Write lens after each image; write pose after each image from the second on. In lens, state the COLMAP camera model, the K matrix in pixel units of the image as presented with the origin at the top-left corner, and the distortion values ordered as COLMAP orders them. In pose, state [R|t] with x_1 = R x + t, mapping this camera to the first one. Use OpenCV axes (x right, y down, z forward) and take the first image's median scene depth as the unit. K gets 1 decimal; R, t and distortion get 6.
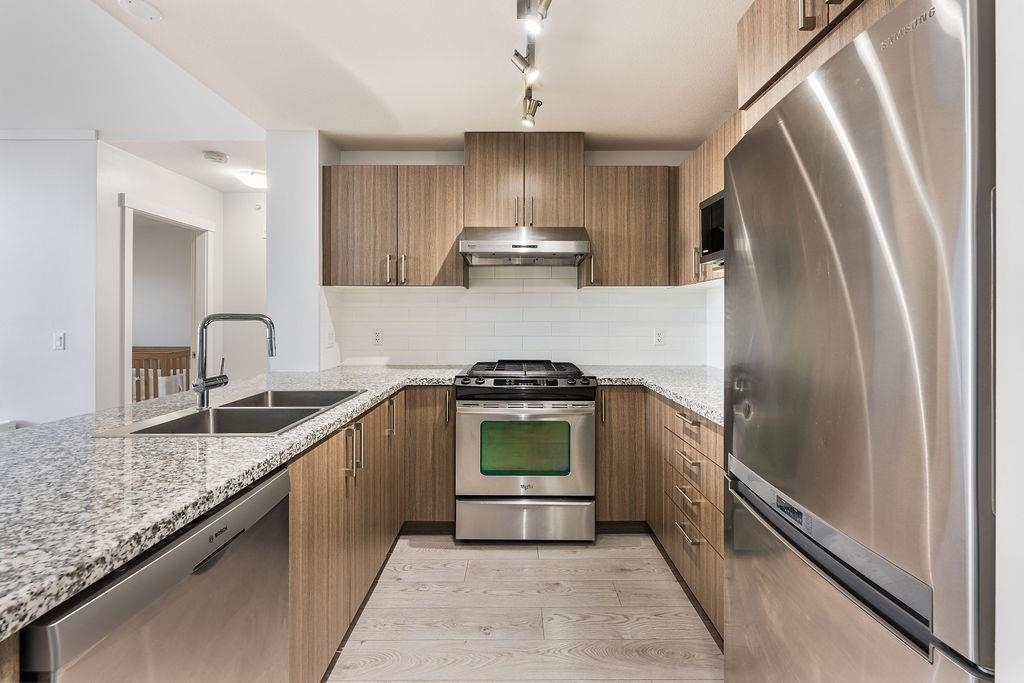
lens RADIAL K [[446.3, 0, 516.4], [0, 446.3, 317.8], [0, 0, 1]] dist [0.001238, 0.000128]
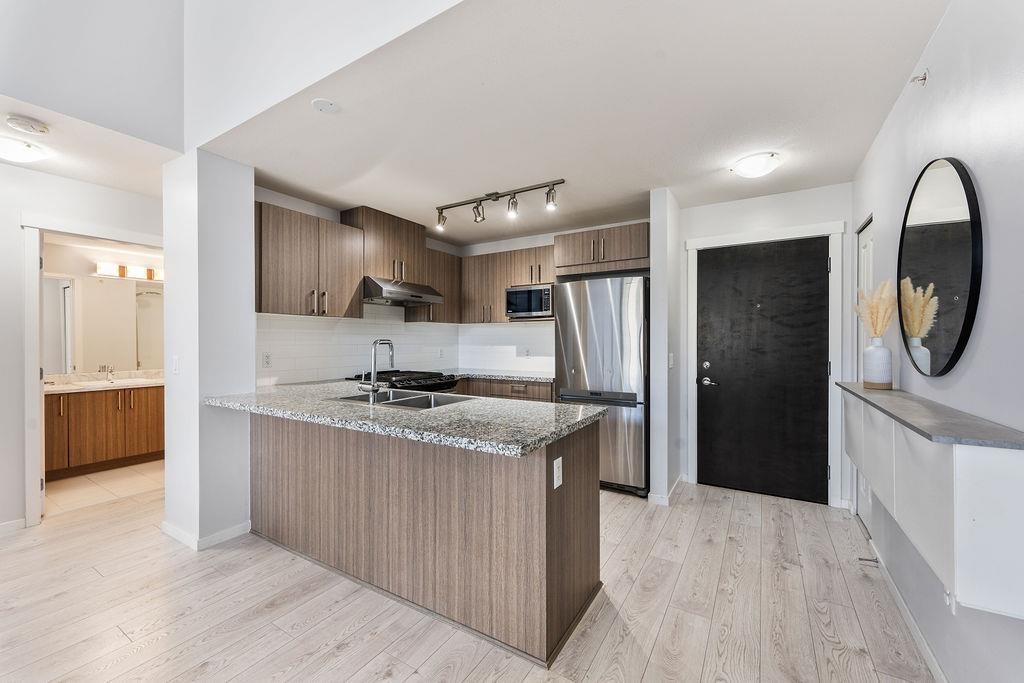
lens RADIAL K [[408.5, 0, 512.4], [0, 408.5, 342.2], [0, 0, 1]] dist [0.003877, 0.000090]
pose [[0.525821, -0.003704, 0.850587, -0.943374], [0.002876, 0.999993, 0.002576, -0.000705], [-0.850590, 0.001092, 0.525828, -0.042819]]
